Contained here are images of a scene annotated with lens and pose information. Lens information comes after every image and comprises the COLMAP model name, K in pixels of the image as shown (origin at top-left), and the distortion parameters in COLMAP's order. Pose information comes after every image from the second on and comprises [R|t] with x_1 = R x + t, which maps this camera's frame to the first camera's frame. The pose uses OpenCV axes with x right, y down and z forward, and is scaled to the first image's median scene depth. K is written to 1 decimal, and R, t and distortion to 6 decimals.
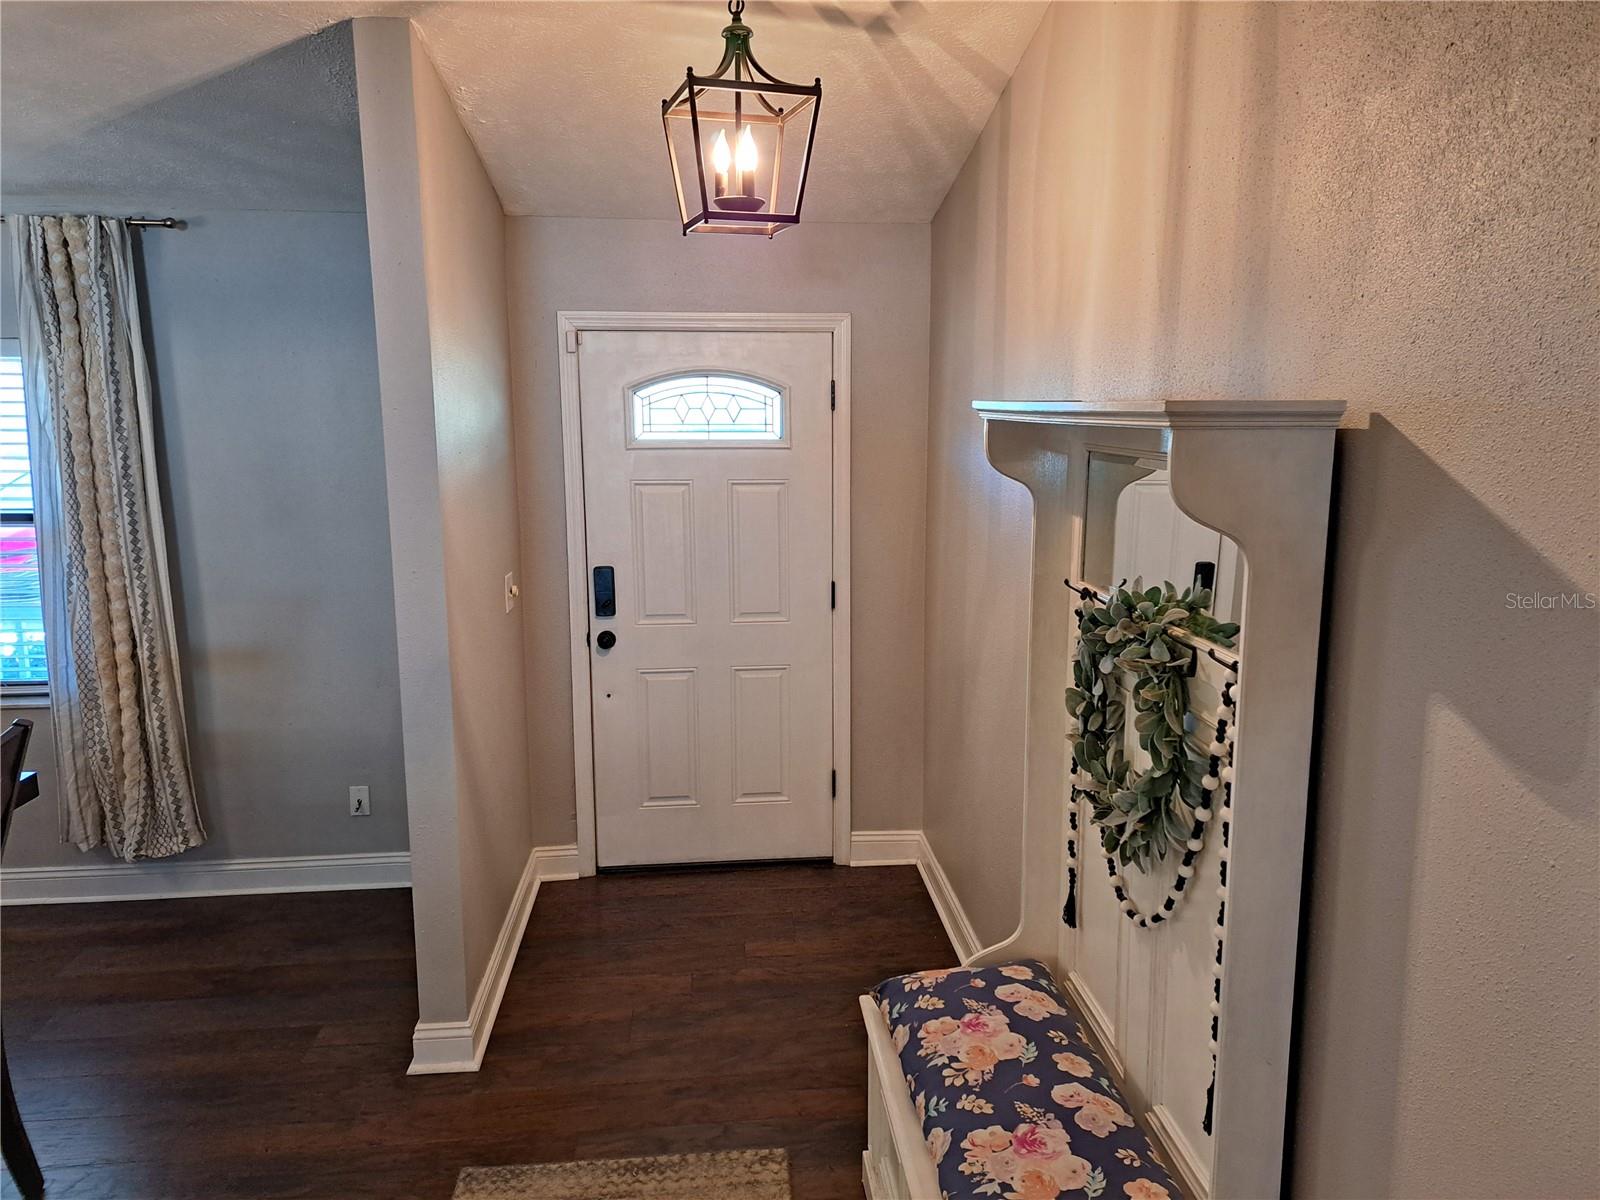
lens RADIAL K [[1133.7, 0, 812.6], [0, 1133.7, 583.1], [0, 0, 1]] dist [0.091445, -0.085186]
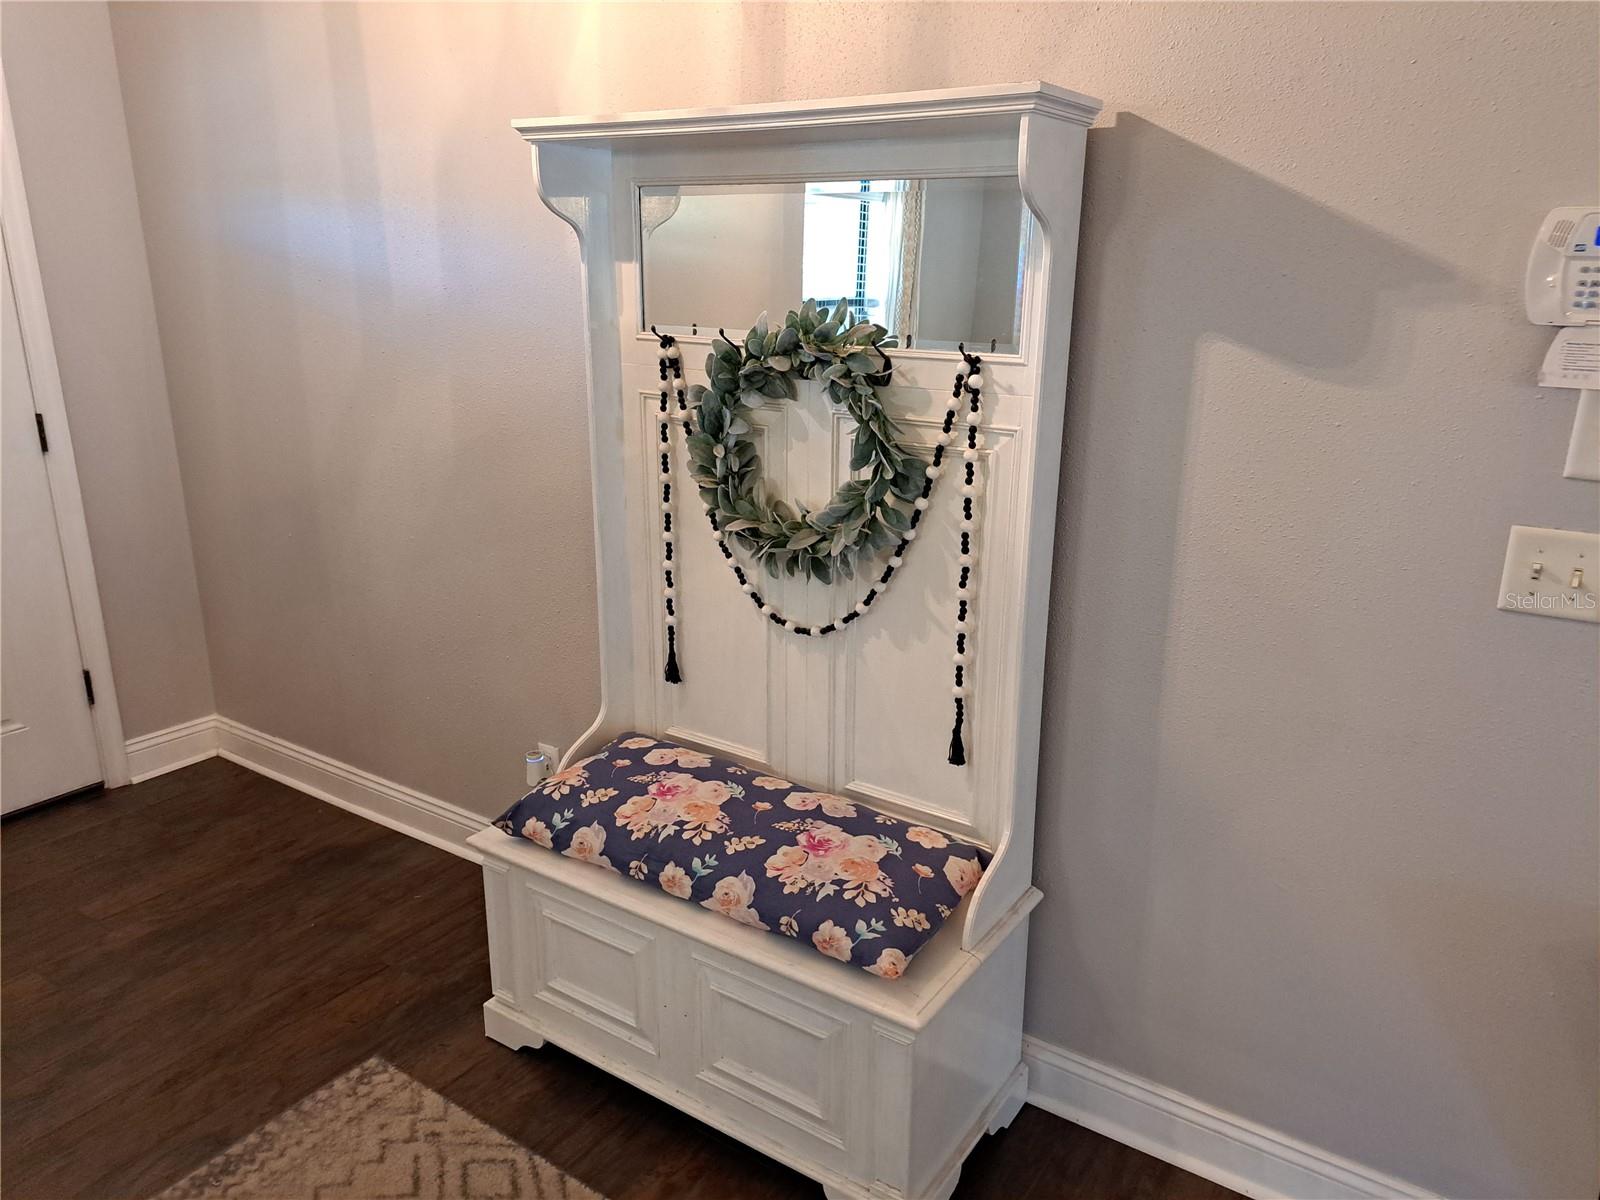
lens RADIAL K [[1133.7, 0, 812.6], [0, 1133.7, 583.1], [0, 0, 1]] dist [0.091445, -0.085186]
pose [[0.637525, -0.204182, 0.742881, -0.428478], [0.110469, 0.978505, 0.174141, 0.053307], [-0.762469, -0.028954, 0.646377, 0.265883]]
